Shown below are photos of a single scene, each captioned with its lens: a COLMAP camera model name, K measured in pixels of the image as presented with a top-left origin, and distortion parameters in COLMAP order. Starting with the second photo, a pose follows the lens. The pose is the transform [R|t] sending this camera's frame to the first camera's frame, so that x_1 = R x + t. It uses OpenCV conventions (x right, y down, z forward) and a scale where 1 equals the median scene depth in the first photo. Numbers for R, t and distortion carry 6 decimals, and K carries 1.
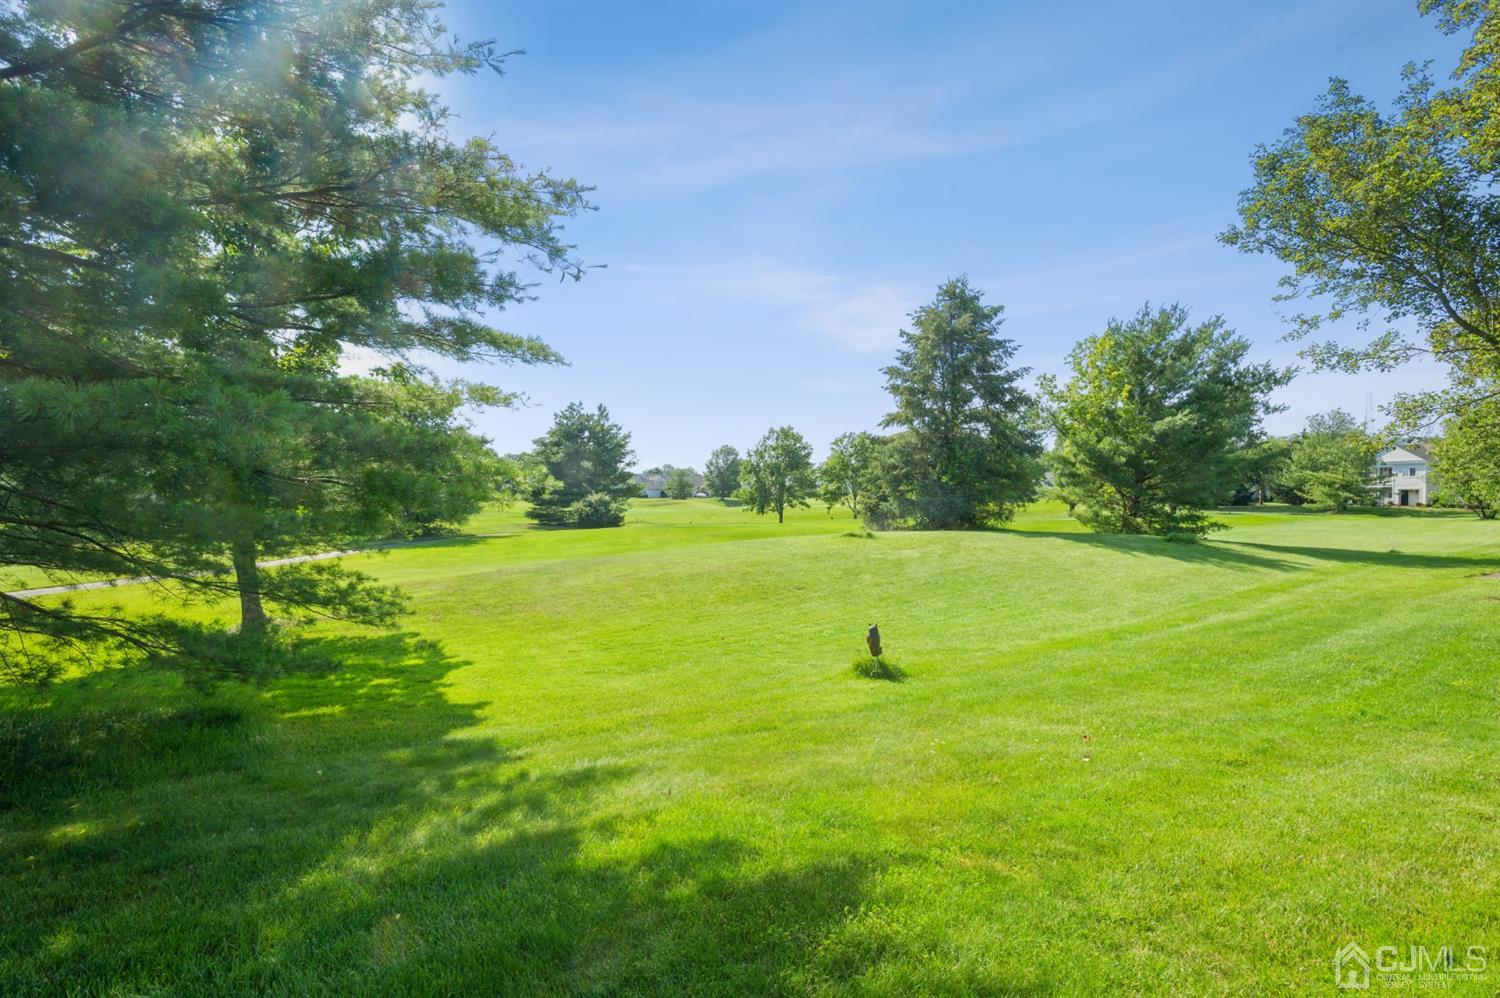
lens RADIAL K [[741.0, 0, 762.0], [0, 741.0, 498.5], [0, 0, 1]] dist [0.006467, 0.000477]
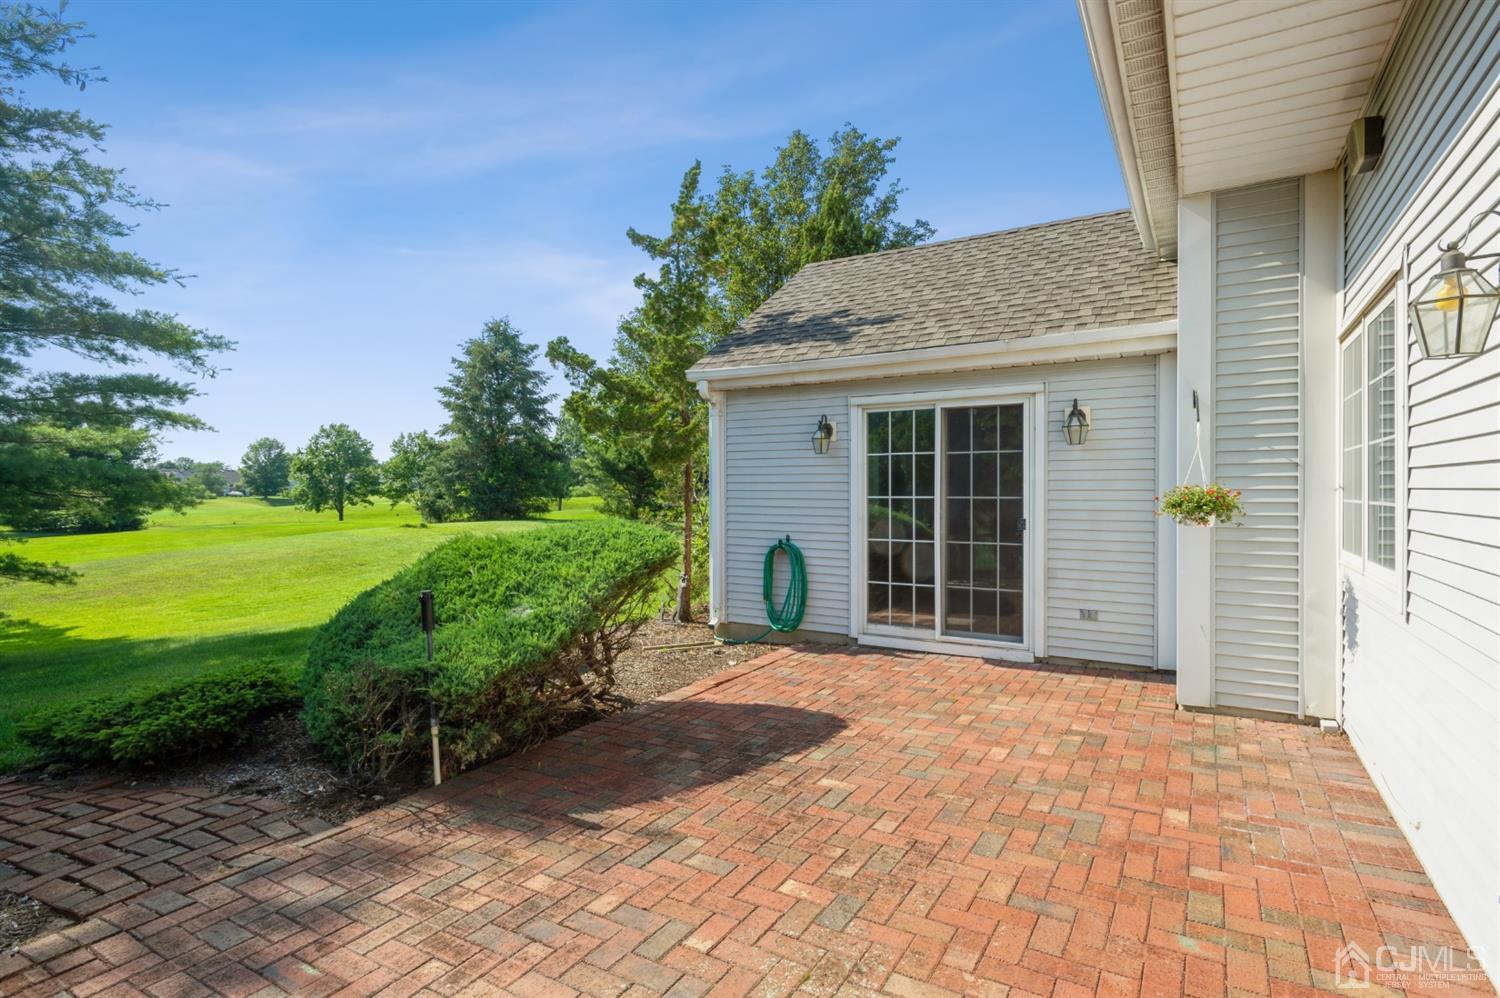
lens RADIAL K [[741.0, 0, 743.4], [0, 741.0, 495.3], [0, 0, 1]] dist [0.006467, 0.000477]
pose [[0.864636, -0.011826, 0.502259, -0.013469], [0.010601, 0.999930, 0.005295, -0.002371], [-0.502286, 0.000747, 0.864701, -0.278814]]
